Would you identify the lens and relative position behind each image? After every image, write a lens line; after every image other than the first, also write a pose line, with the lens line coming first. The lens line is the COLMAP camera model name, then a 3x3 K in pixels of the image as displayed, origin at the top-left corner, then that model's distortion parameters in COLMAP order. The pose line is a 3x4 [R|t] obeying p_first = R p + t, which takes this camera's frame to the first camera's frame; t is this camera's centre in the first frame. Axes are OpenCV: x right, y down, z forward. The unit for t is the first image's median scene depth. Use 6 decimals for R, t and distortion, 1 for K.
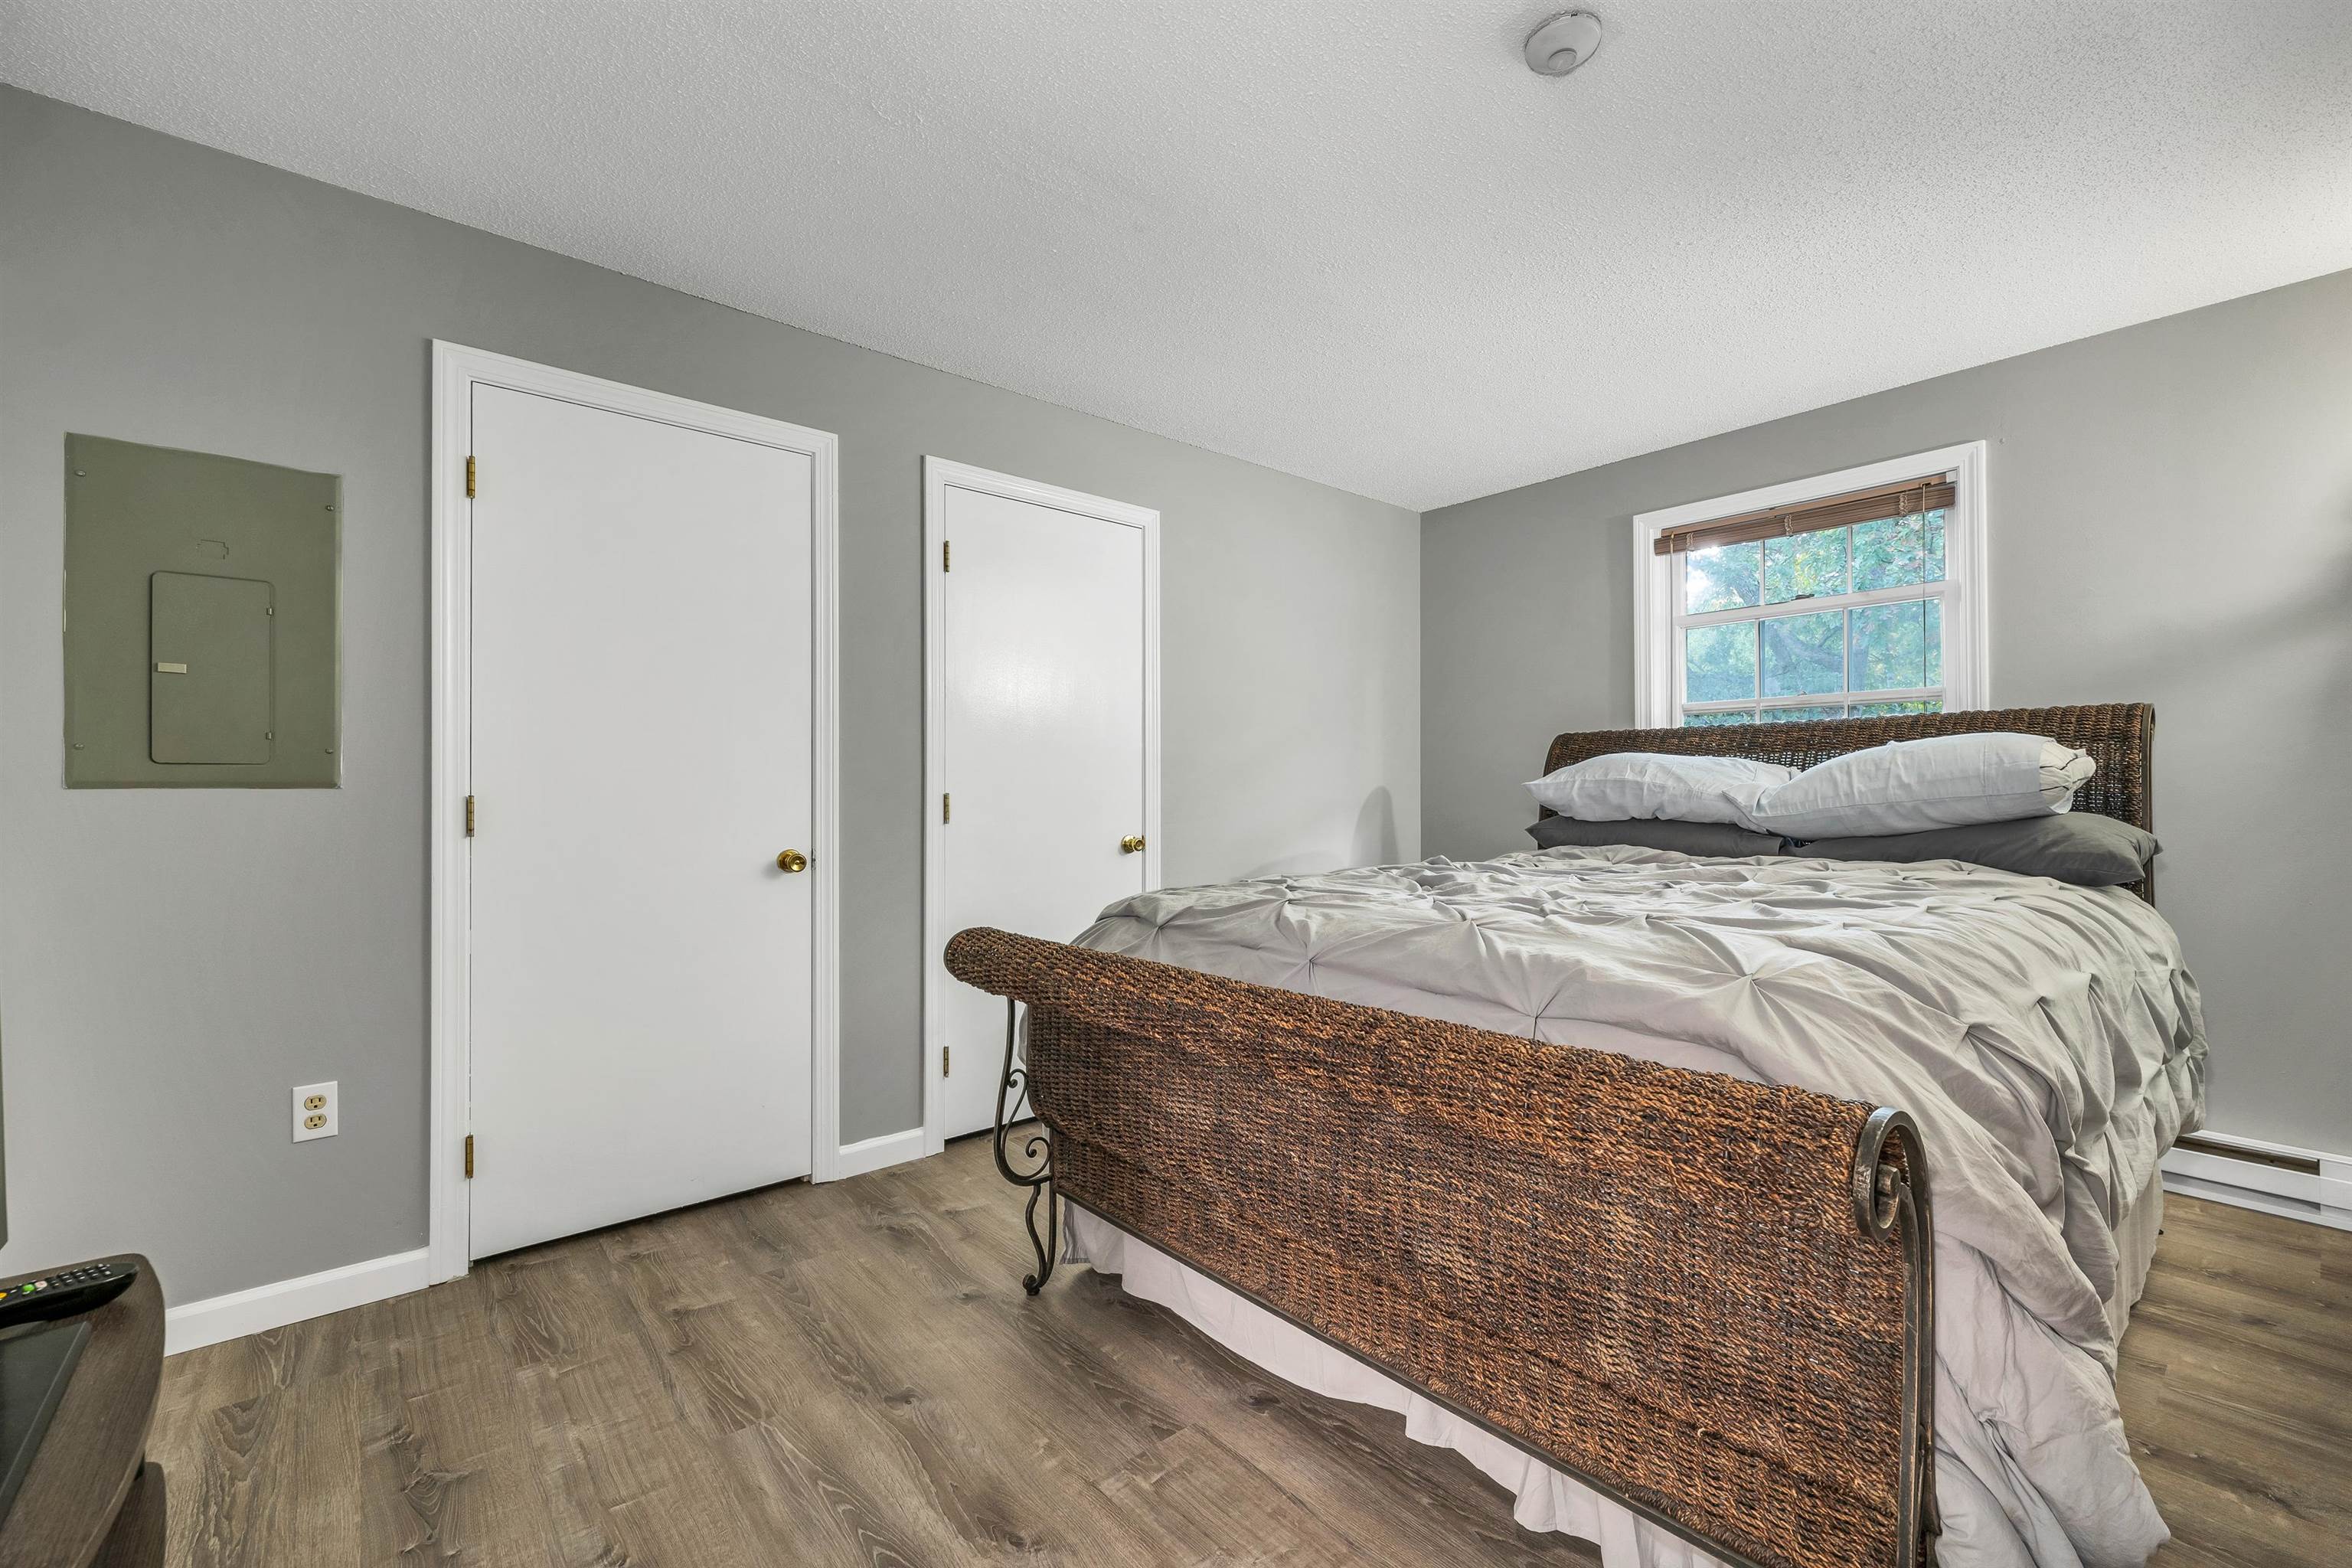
lens RADIAL K [[974.5, 0, 1174.3], [0, 974.5, 788.3], [0, 0, 1]] dist [0.004461, 0.000684]
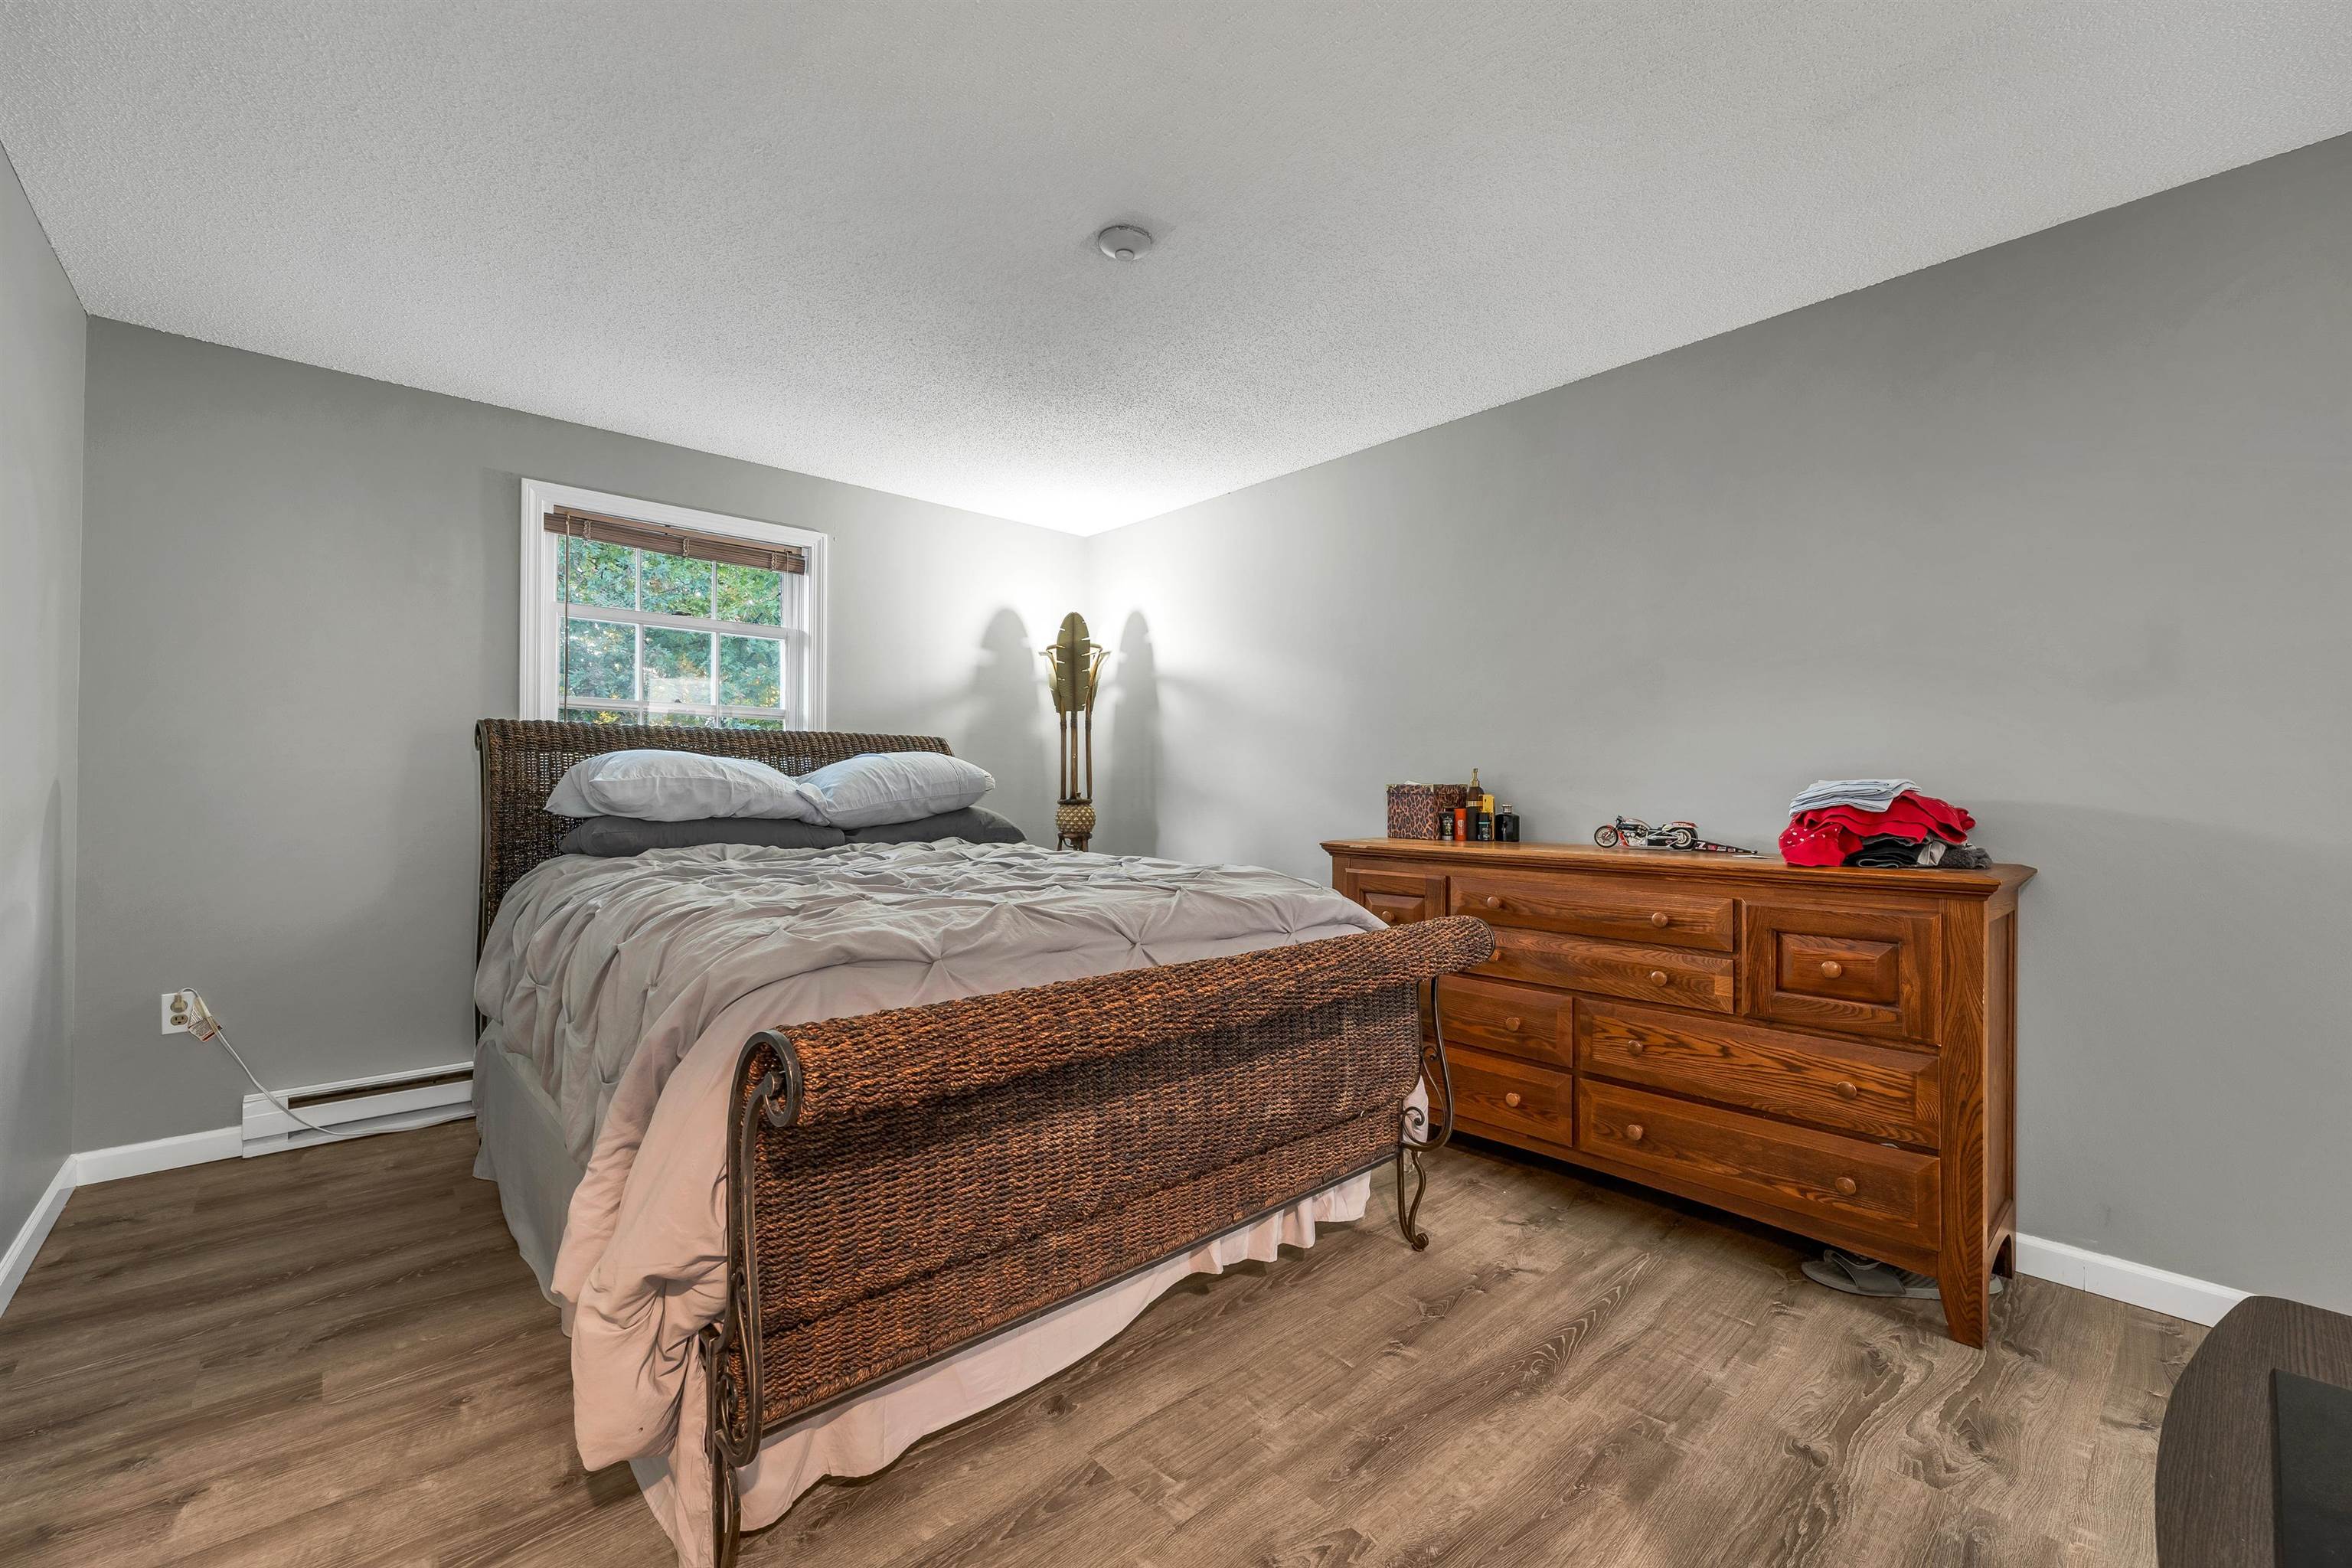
lens RADIAL K [[974.5, 0, 1175.1], [0, 974.5, 790.5], [0, 0, 1]] dist [0.004461, 0.000684]
pose [[-0.037457, 0.004929, 0.999286, -0.646268], [-0.007889, 0.999955, -0.005228, 0.005812], [-0.999267, -0.008080, -0.037417, 0.658325]]
